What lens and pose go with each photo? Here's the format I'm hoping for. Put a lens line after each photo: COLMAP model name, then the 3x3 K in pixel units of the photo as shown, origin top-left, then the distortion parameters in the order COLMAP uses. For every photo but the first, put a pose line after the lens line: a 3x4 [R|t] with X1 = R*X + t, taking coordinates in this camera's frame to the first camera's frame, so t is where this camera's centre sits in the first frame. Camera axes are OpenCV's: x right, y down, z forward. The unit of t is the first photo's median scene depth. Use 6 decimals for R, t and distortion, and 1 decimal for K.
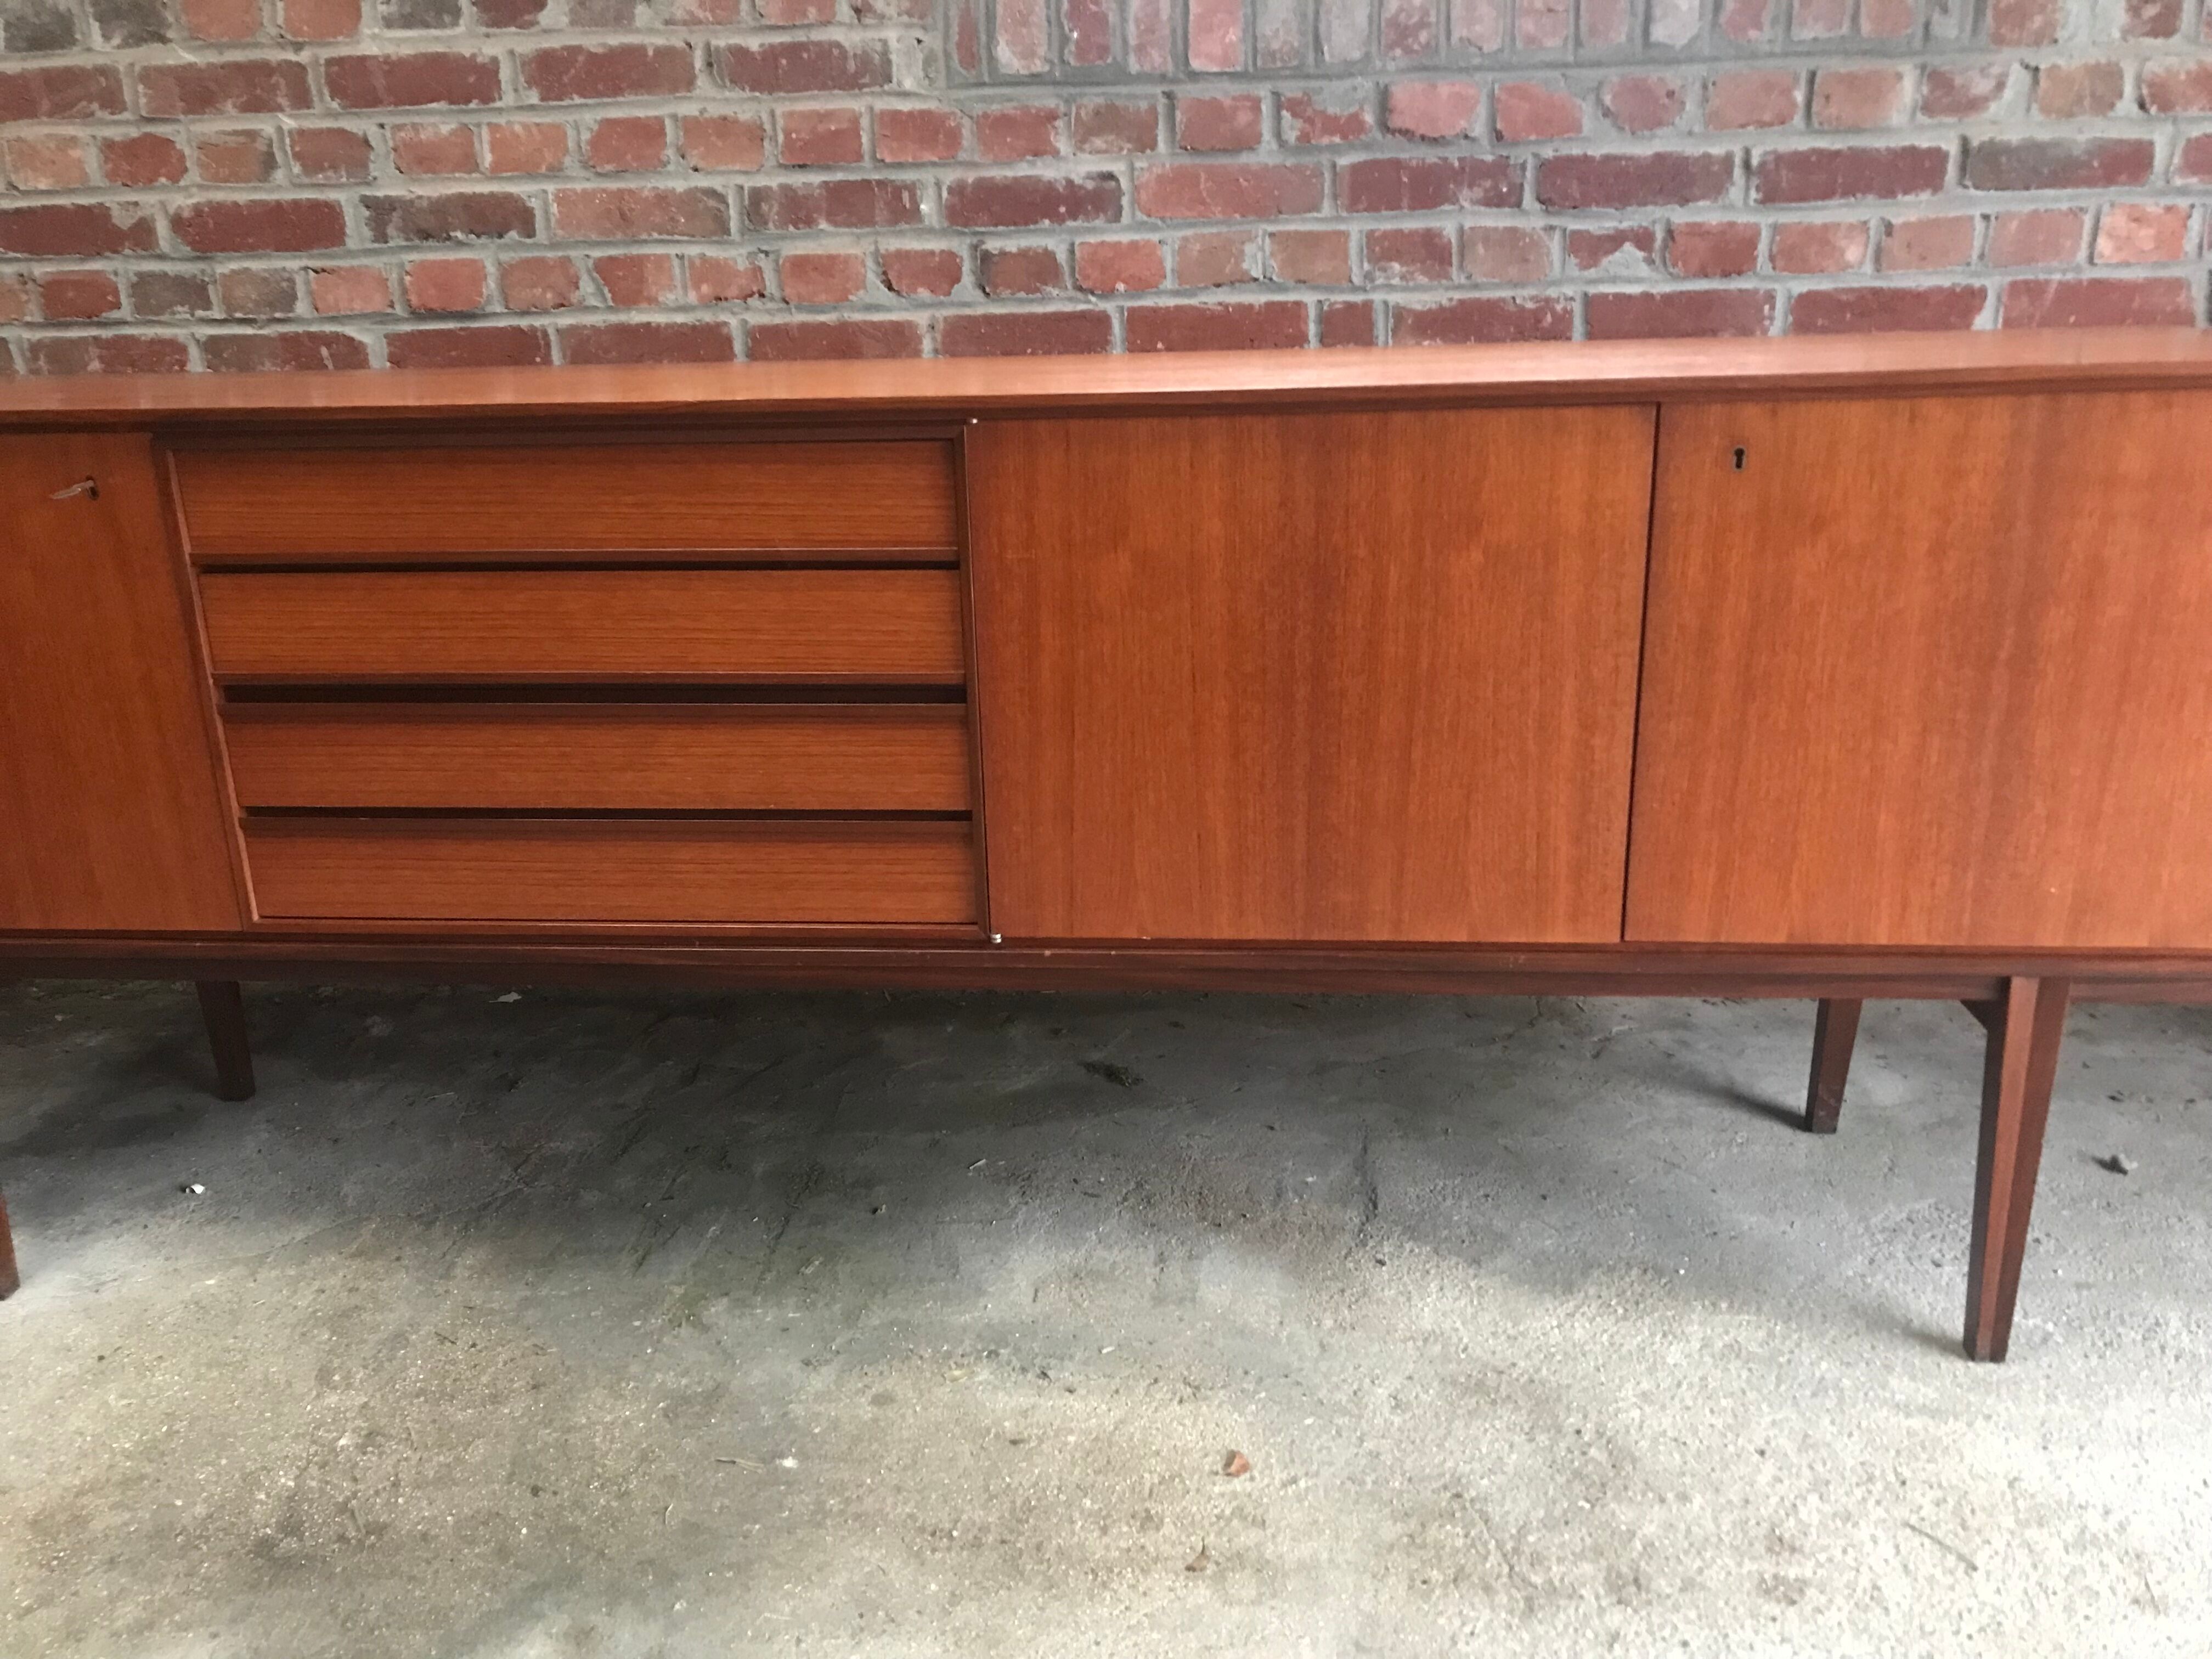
lens RADIAL K [[1816.2, 0, 1081.2], [0, 1816.2, 823.8], [0, 0, 1]] dist [0.022759, -0.008015]
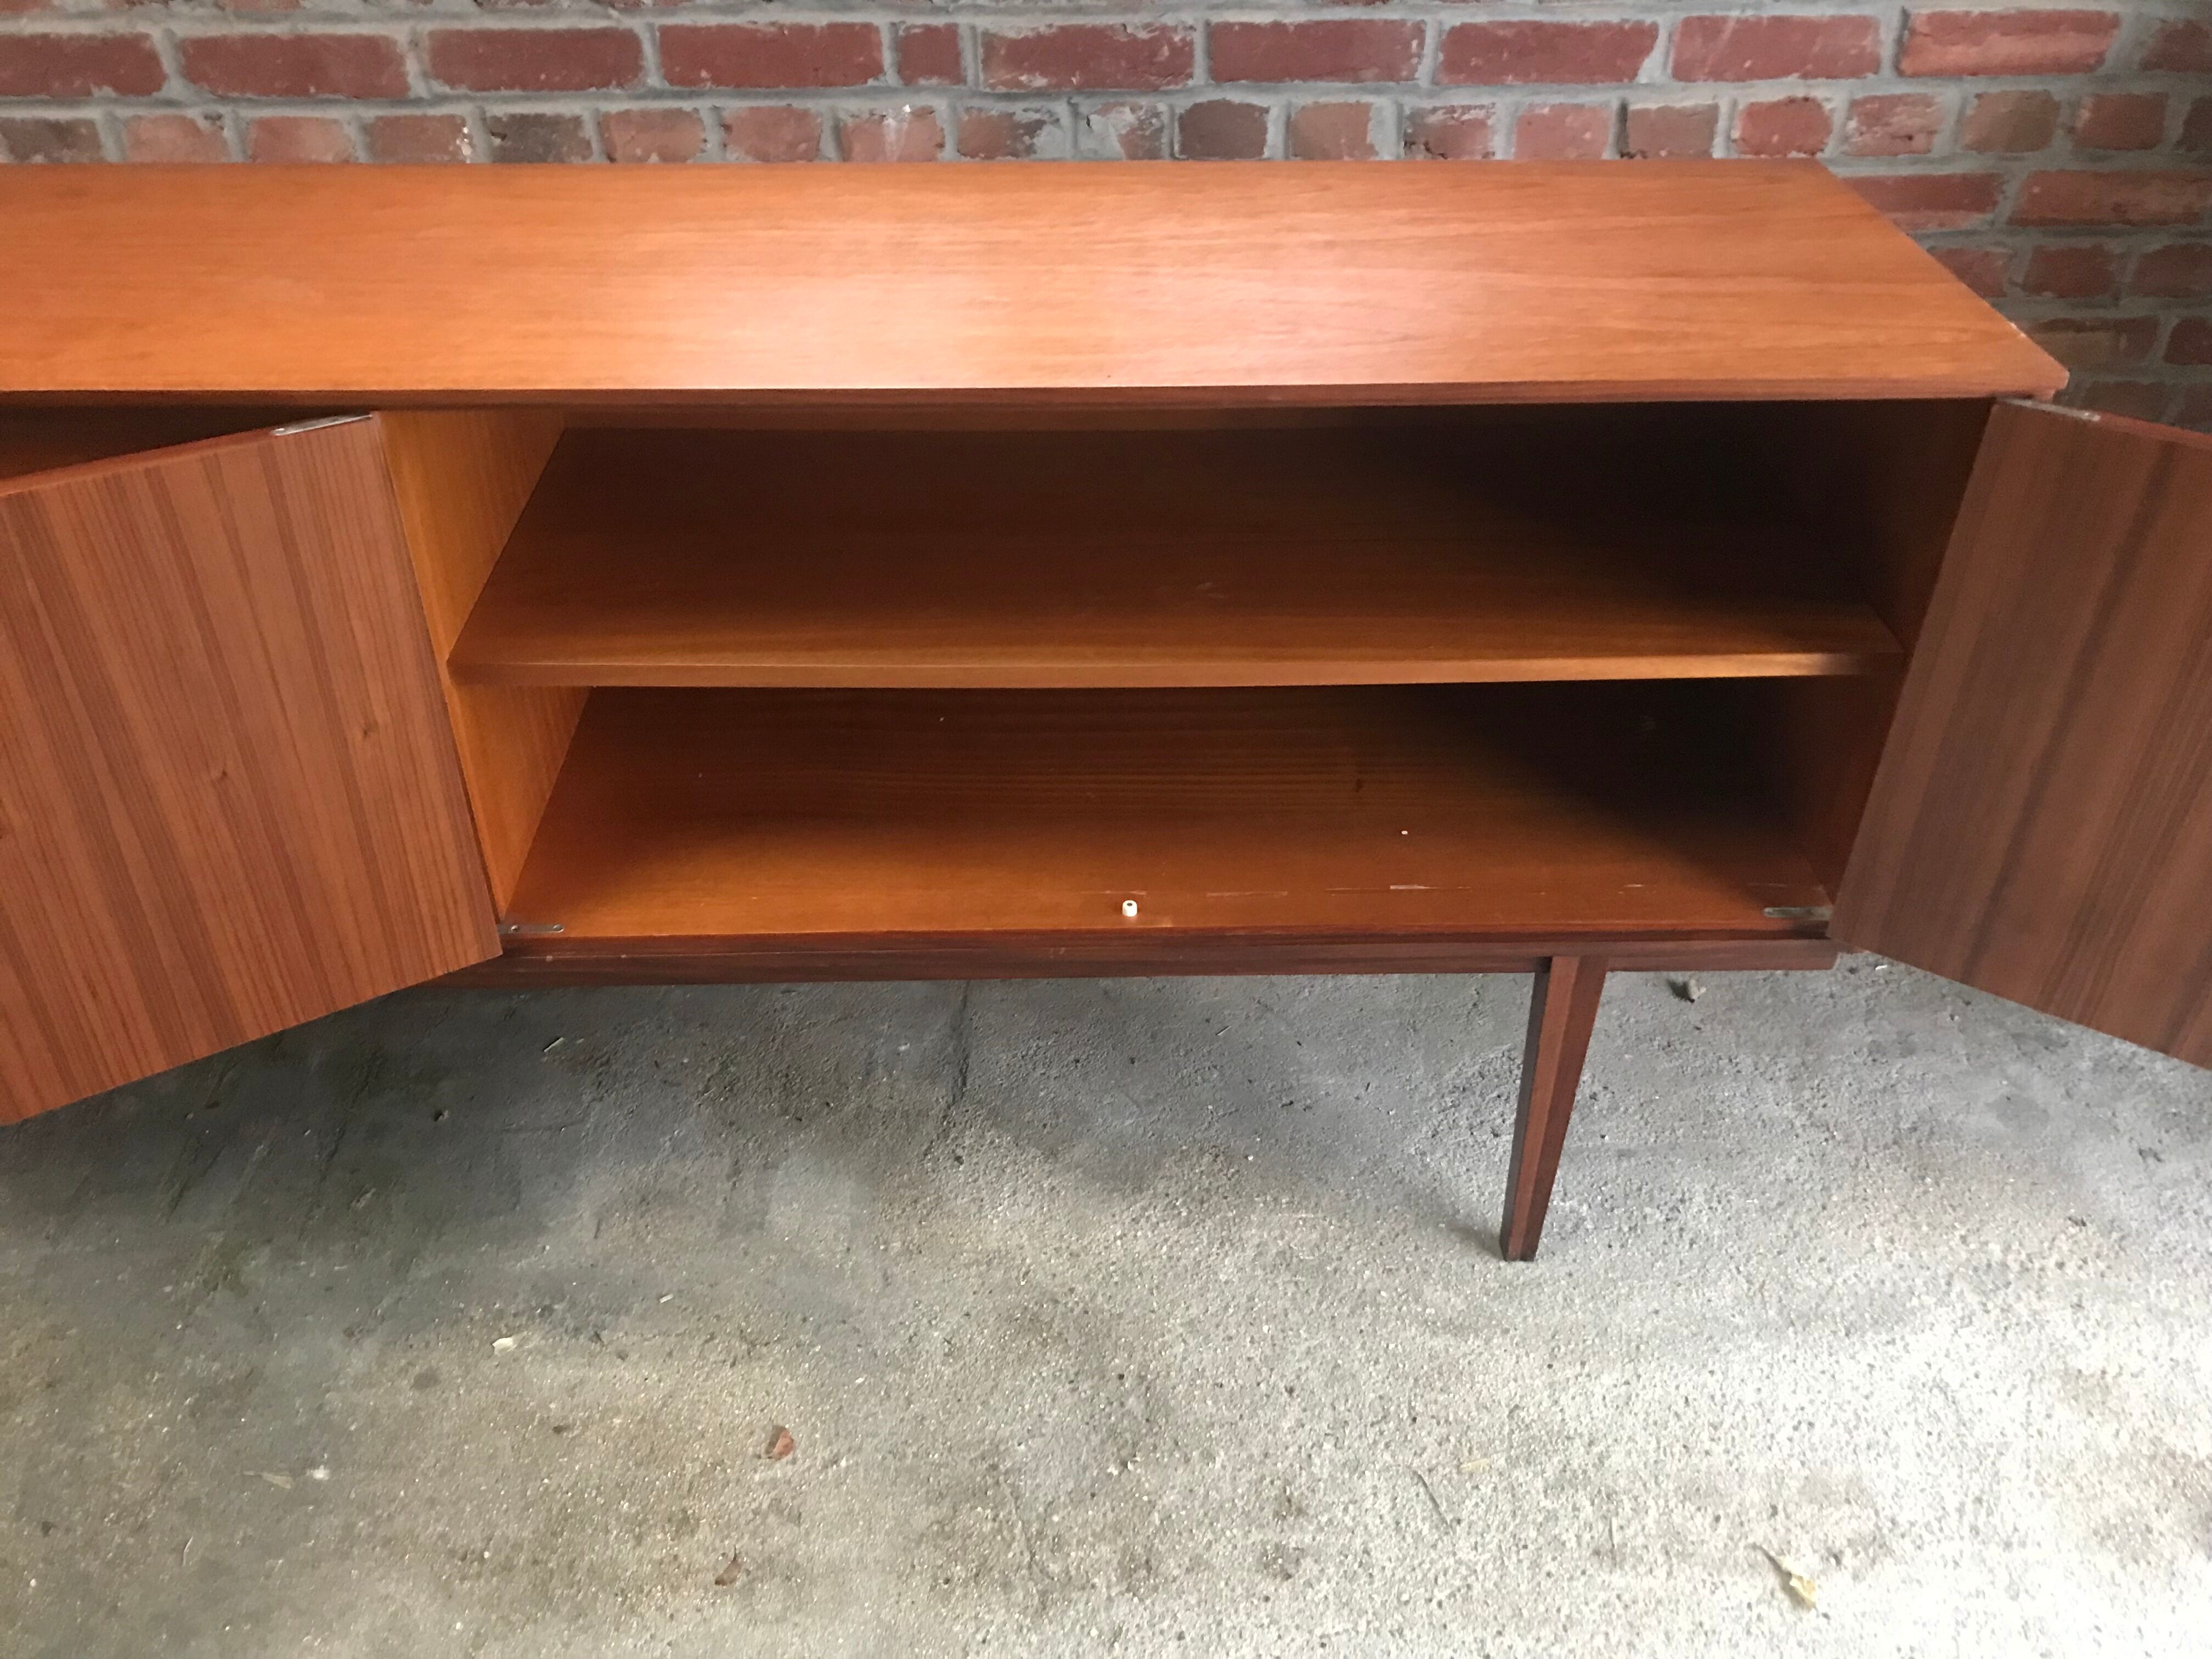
lens RADIAL K [[1816.2, 0, 1094.1], [0, 1816.2, 828.5], [0, 0, 1]] dist [0.022759, -0.008015]
pose [[0.992373, -0.045327, 0.114637, 0.128873], [0.006874, 0.948848, 0.315658, -0.236135], [-0.123081, -0.312462, 0.941923, 0.111367]]
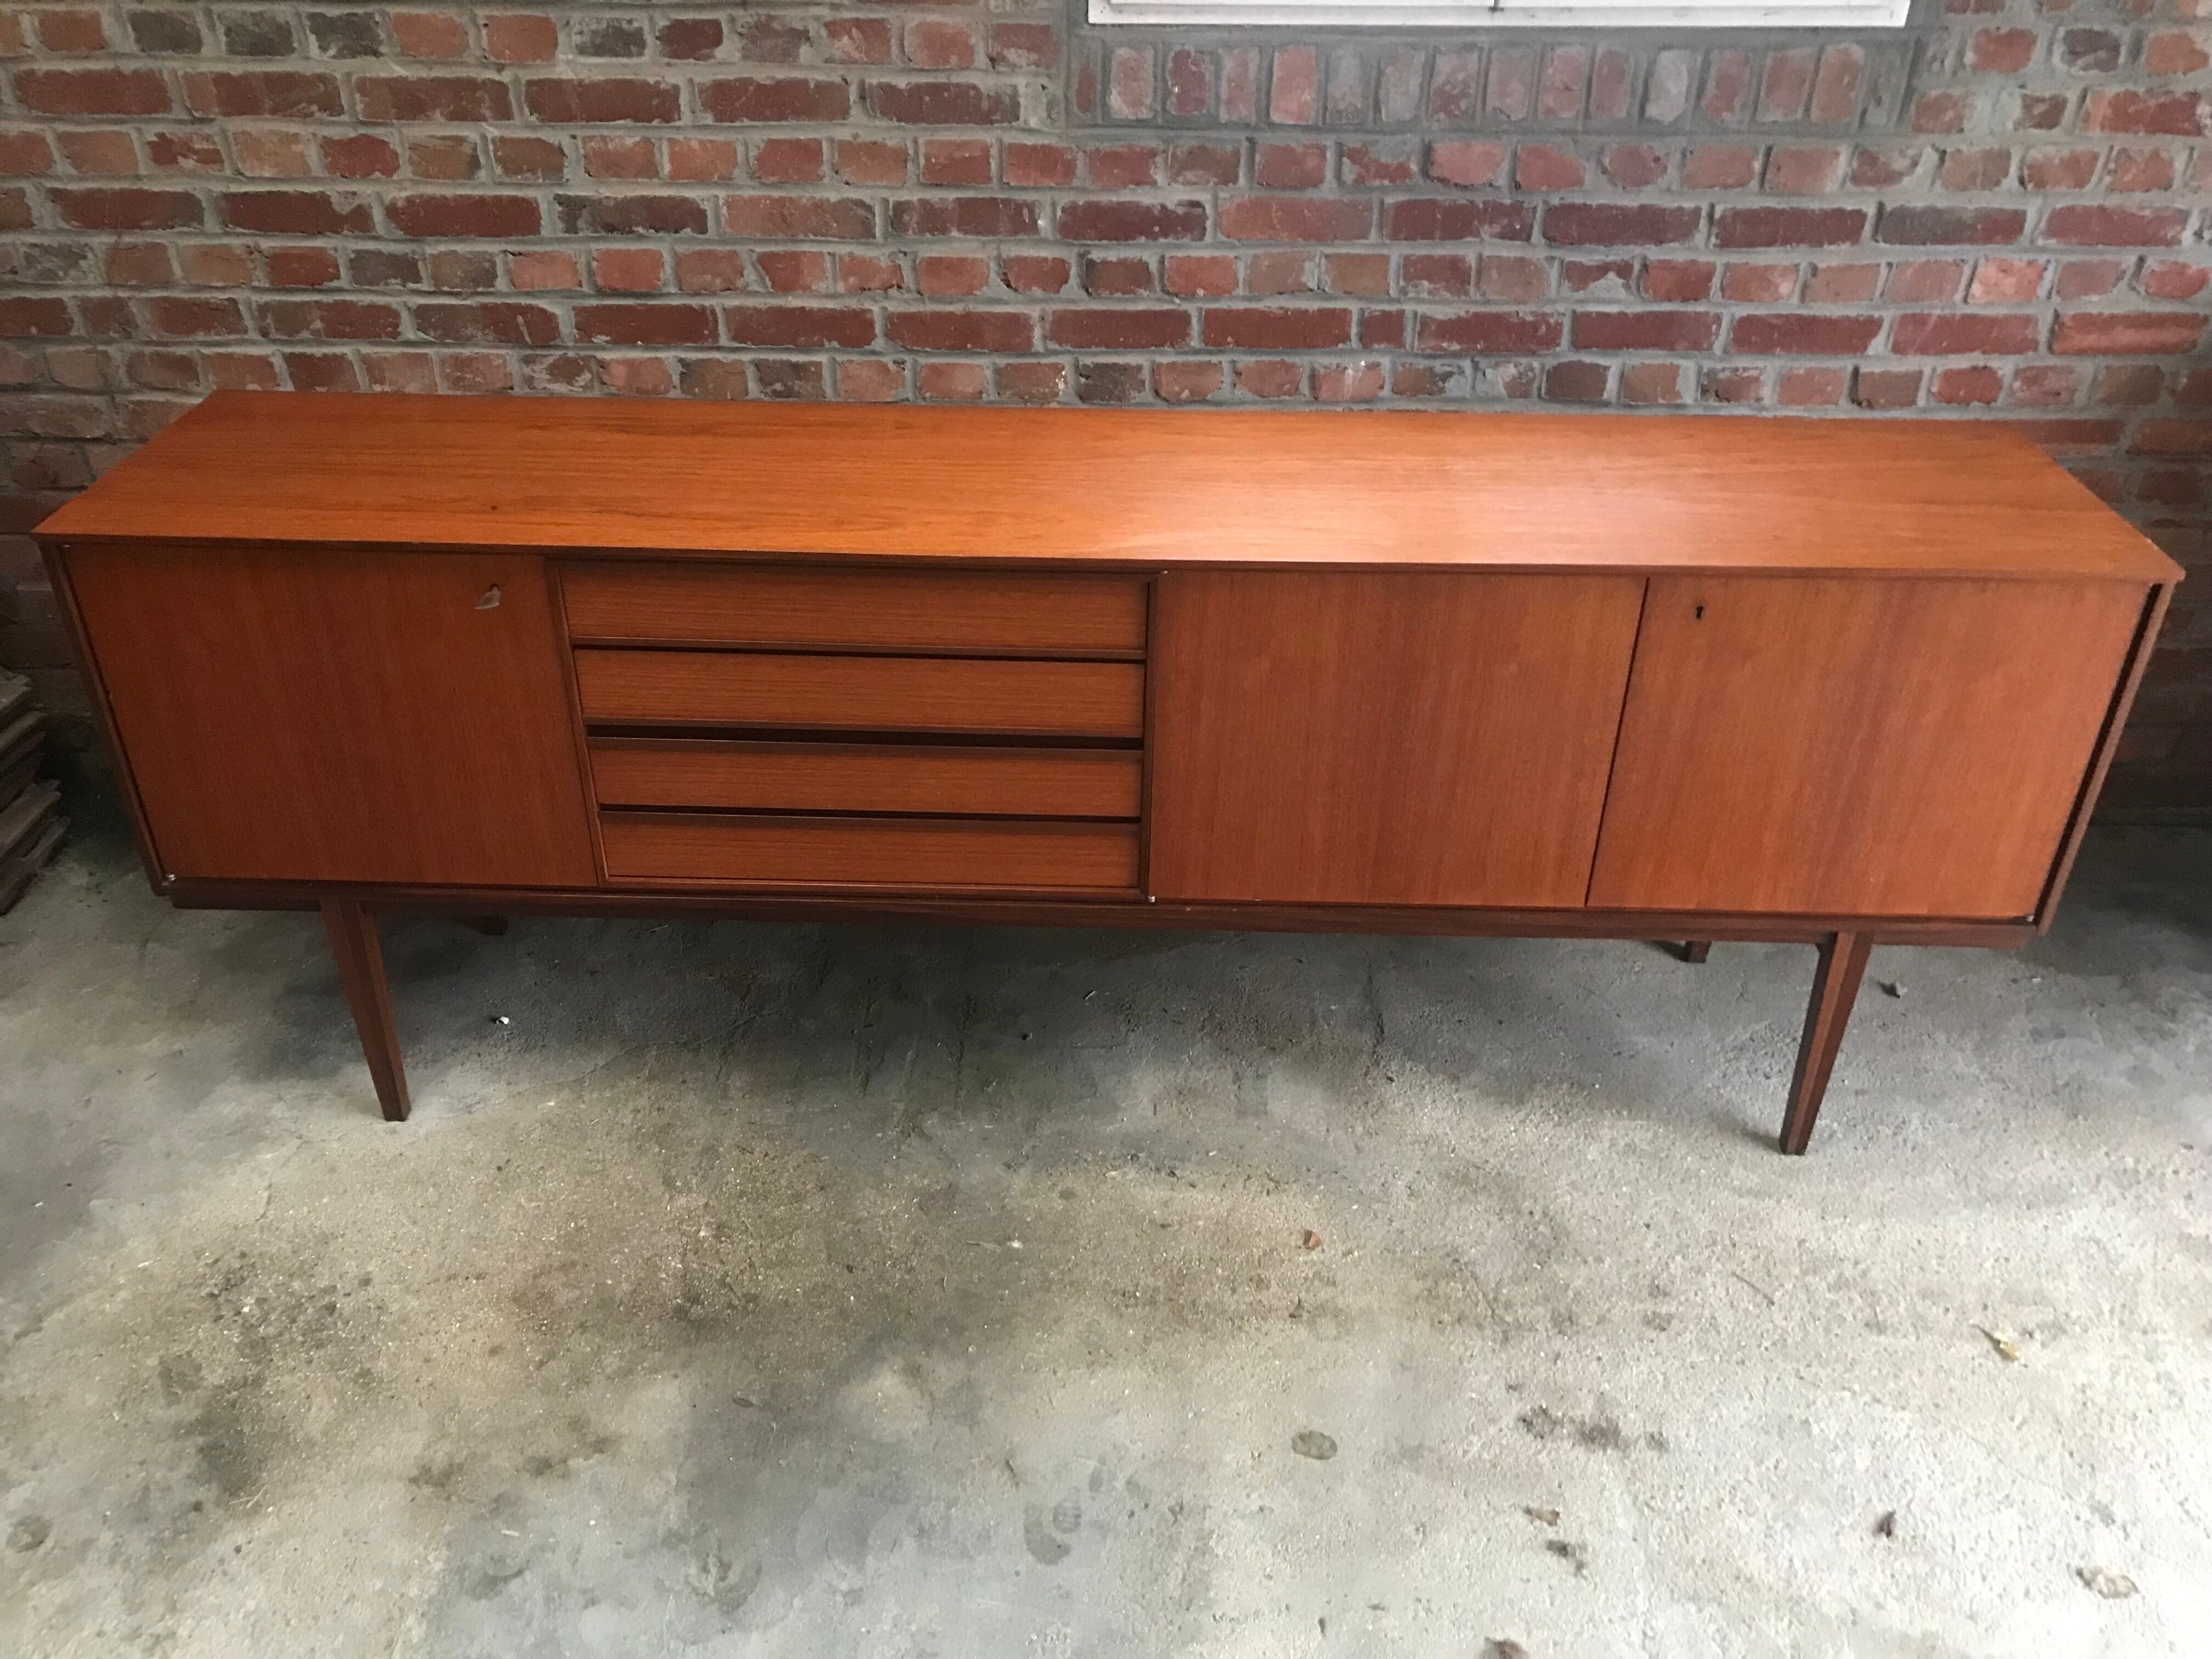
lens RADIAL K [[1816.2, 0, 1084.5], [0, 1816.2, 822.0], [0, 0, 1]] dist [0.022759, -0.008015]
pose [[0.996656, -0.007228, 0.081387, -0.185586], [-0.013267, 0.968546, 0.248481, -0.298878], [-0.080623, -0.248729, 0.965212, -0.301635]]
